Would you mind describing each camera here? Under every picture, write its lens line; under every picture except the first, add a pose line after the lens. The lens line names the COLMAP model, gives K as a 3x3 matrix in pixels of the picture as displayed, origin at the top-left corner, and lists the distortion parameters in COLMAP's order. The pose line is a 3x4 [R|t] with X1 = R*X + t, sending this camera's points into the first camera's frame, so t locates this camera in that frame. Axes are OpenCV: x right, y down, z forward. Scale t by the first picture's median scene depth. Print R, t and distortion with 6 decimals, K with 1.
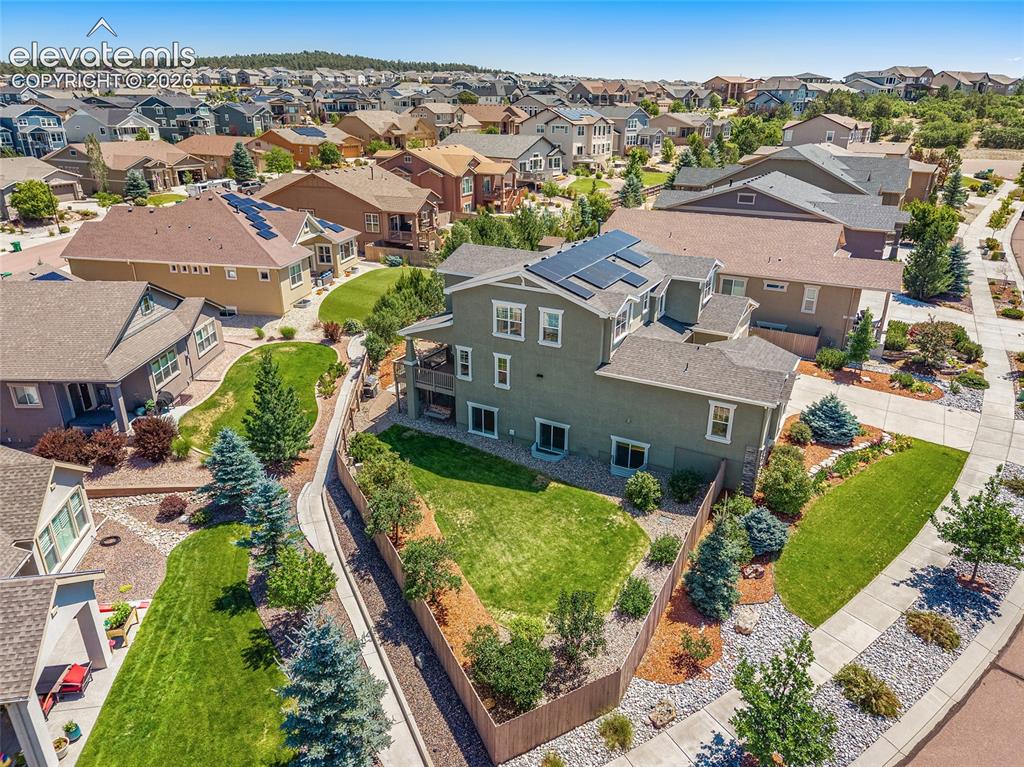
lens RADIAL K [[689.5, 0, 512.0], [0, 689.5, 383.5], [0, 0, 1]] dist [0.062219, -0.087691]
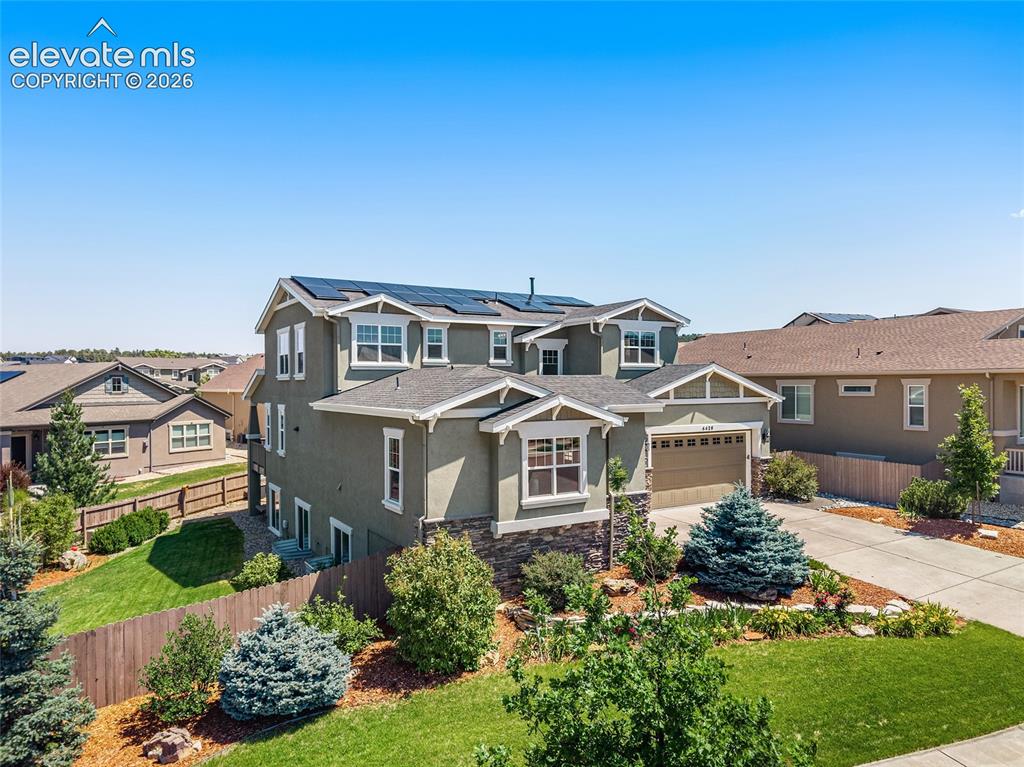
lens RADIAL K [[689.5, 0, 512.0], [0, 689.5, 383.5], [0, 0, 1]] dist [0.062219, -0.087691]
pose [[0.871762, -0.005522, -0.489898, 0.463528], [-0.174067, 0.931206, -0.320244, 0.107051], [0.457964, 0.364452, 0.810829, 0.435428]]
